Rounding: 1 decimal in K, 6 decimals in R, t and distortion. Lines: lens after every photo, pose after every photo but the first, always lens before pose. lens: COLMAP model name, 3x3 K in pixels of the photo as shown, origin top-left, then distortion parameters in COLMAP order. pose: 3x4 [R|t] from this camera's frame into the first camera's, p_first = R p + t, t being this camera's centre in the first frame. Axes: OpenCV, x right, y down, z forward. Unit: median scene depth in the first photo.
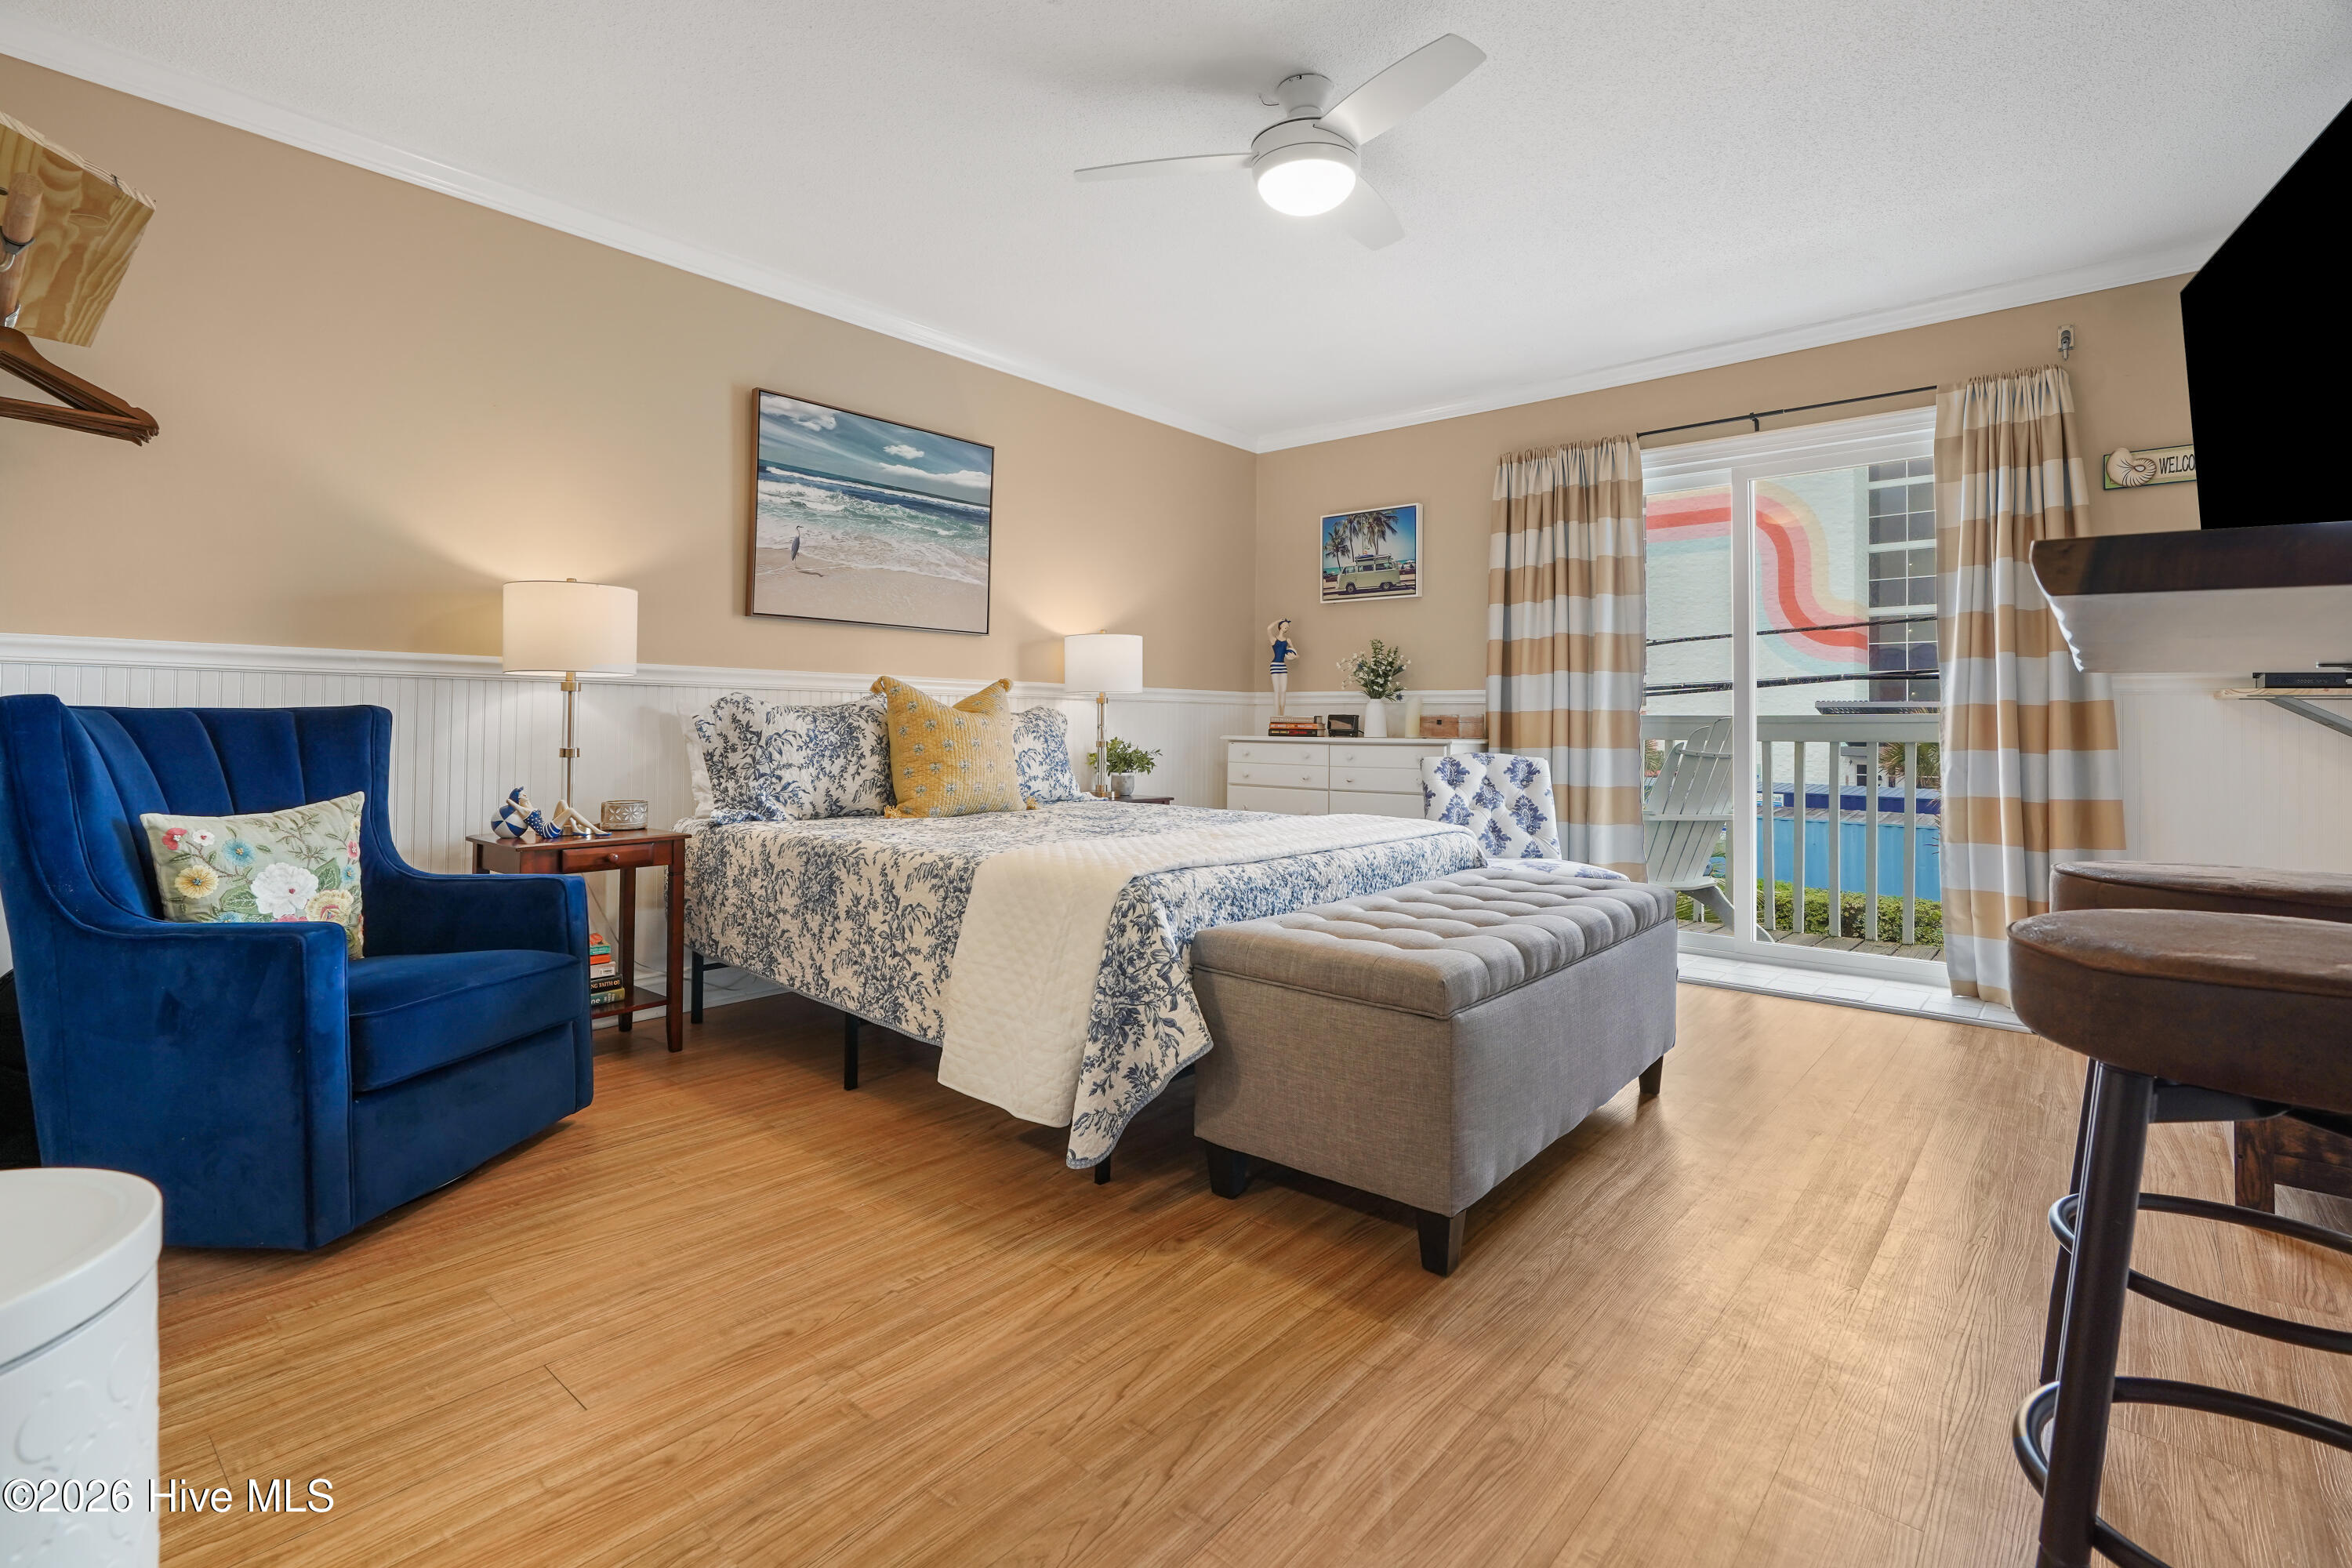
lens RADIAL K [[1092.6, 0, 1178.3], [0, 1092.6, 703.7], [0, 0, 1]] dist [-0.001048, 0.000506]
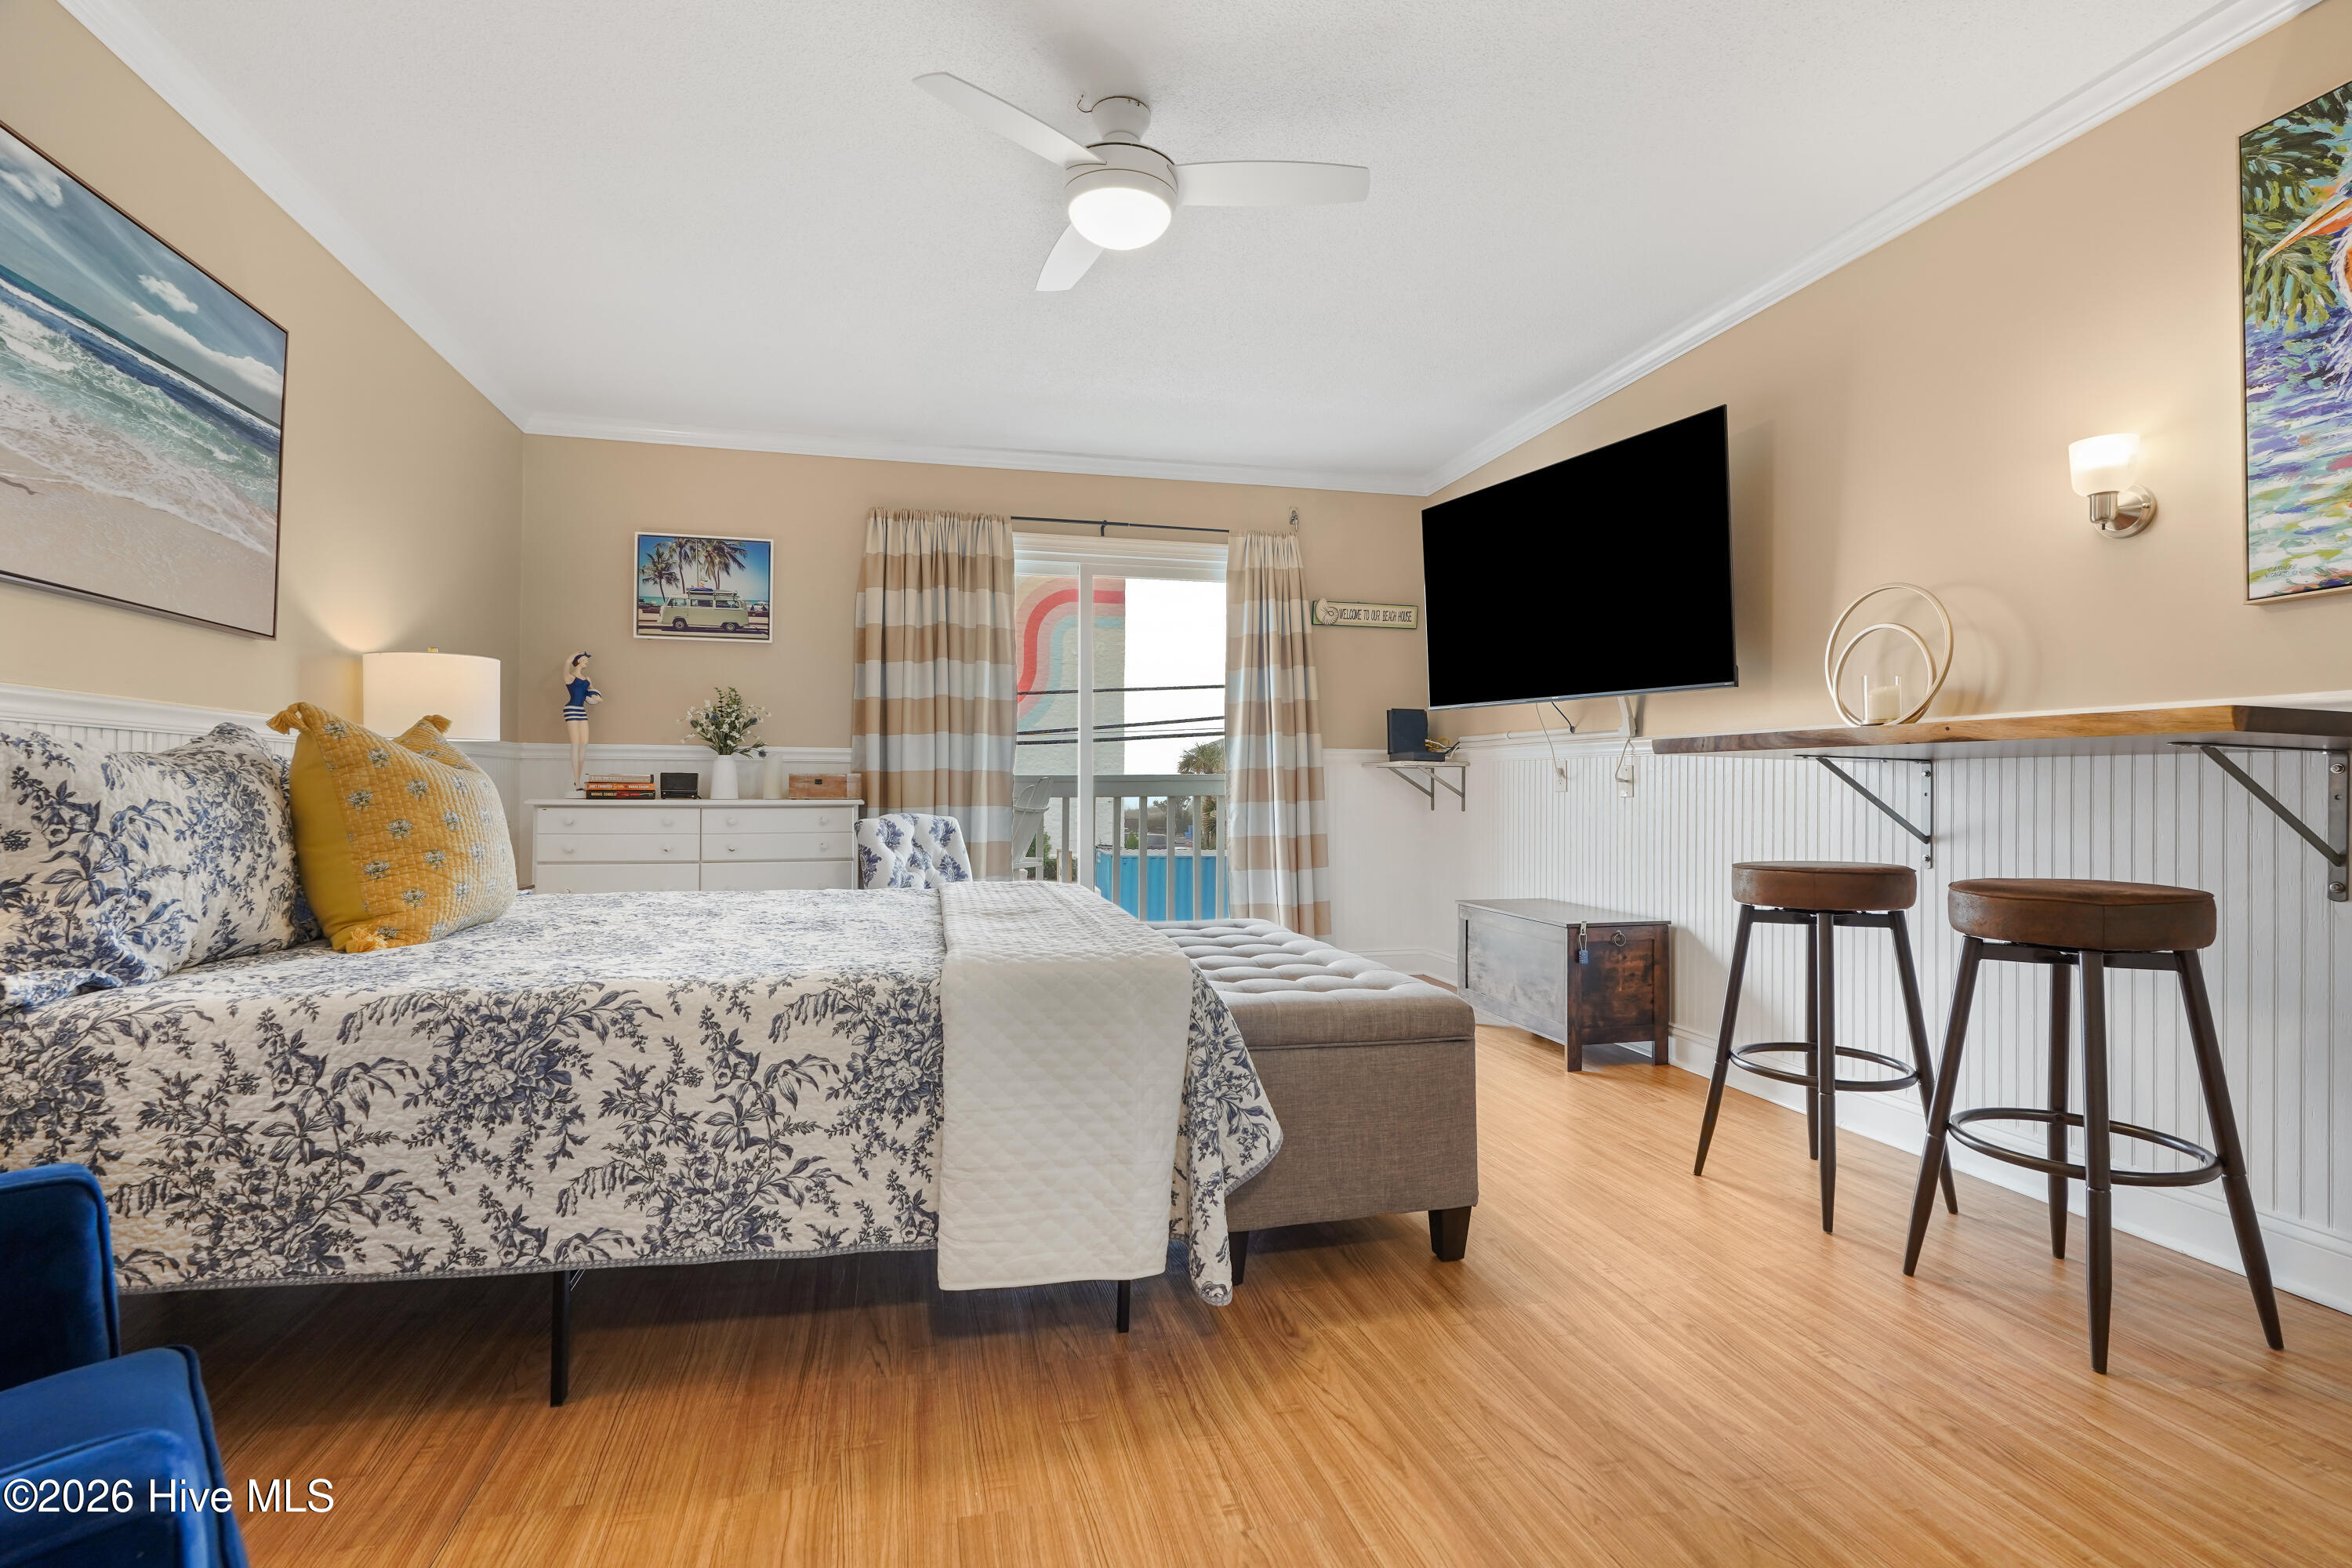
lens RADIAL K [[1069.7, 0, 1176.0], [0, 1069.7, 784.0], [0, 0, 1]] dist [-0.005077, 0.000440]
pose [[0.586403, -0.002935, 0.810014, -0.415266], [-0.013715, 0.999814, 0.013551, 0.002959], [-0.809903, -0.019056, 0.586254, 0.285096]]
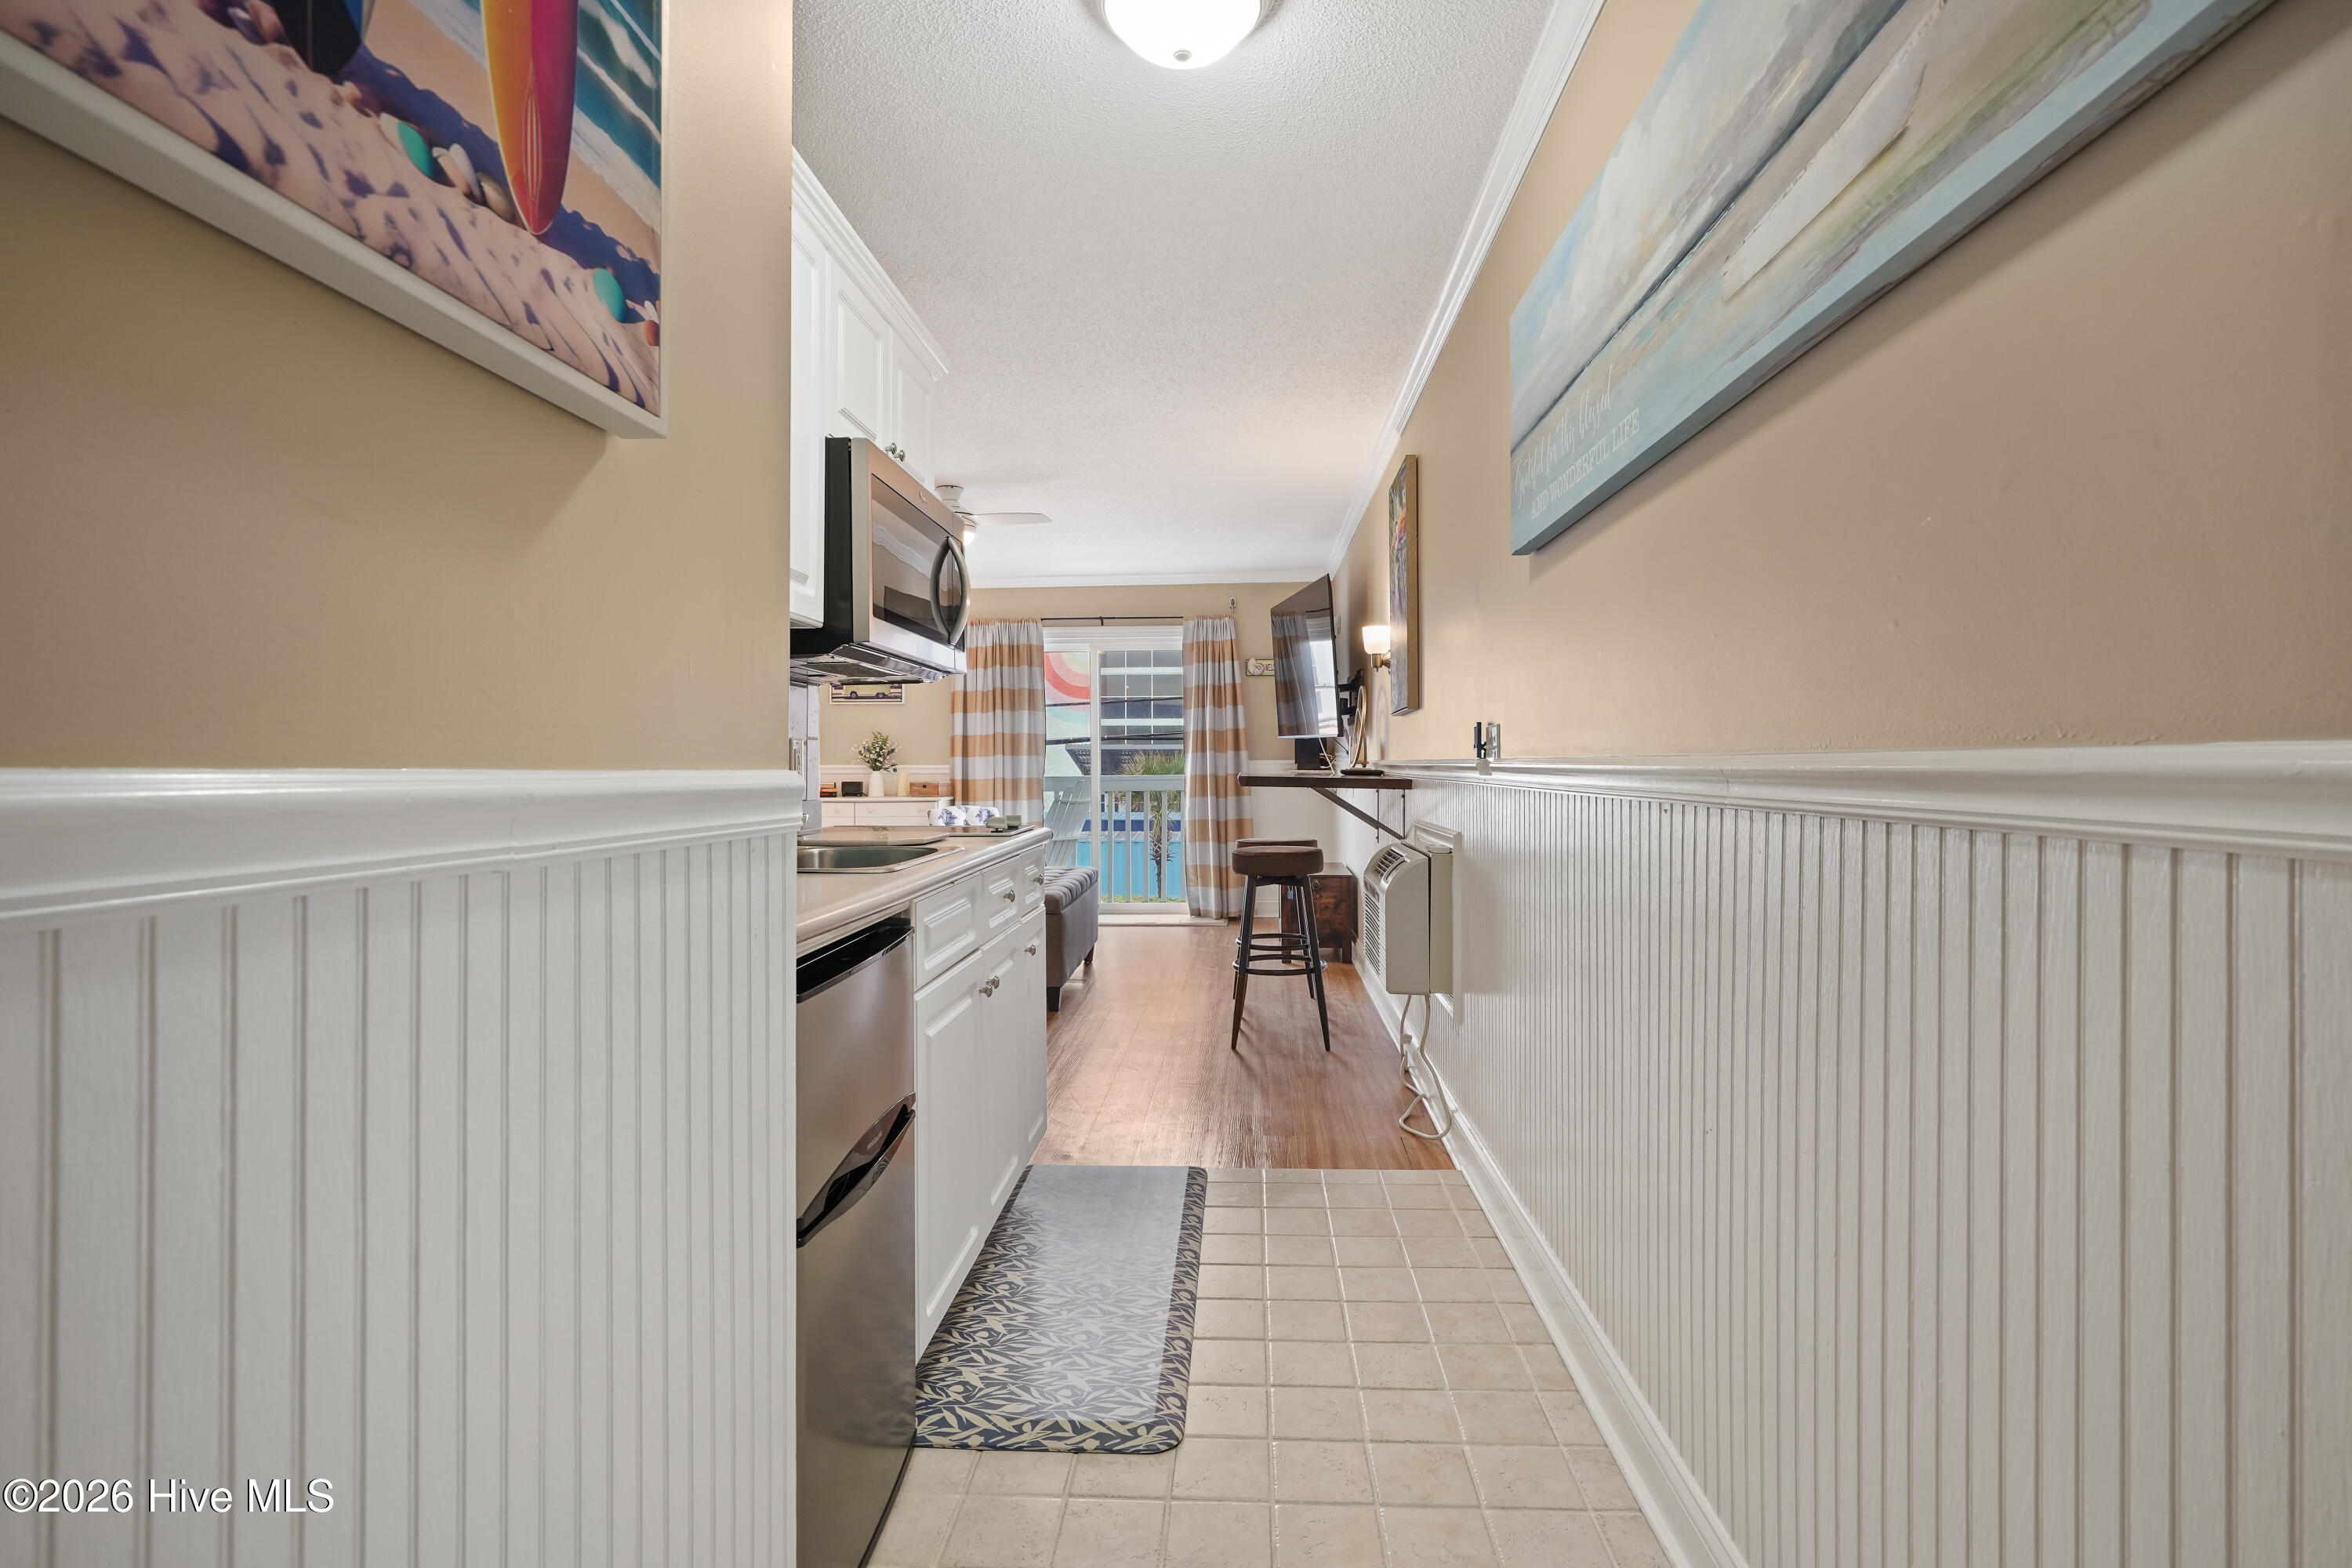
lens RADIAL K [[1110.9, 0, 1172.3], [0, 1110.9, 758.8], [0, 0, 1]] dist [-0.002340, 0.000081]
pose [[0.802963, -0.012418, 0.595900, -0.558156], [0.001169, 0.999814, 0.019261, -0.069453], [-0.596028, -0.014769, 0.802828, -0.651354]]
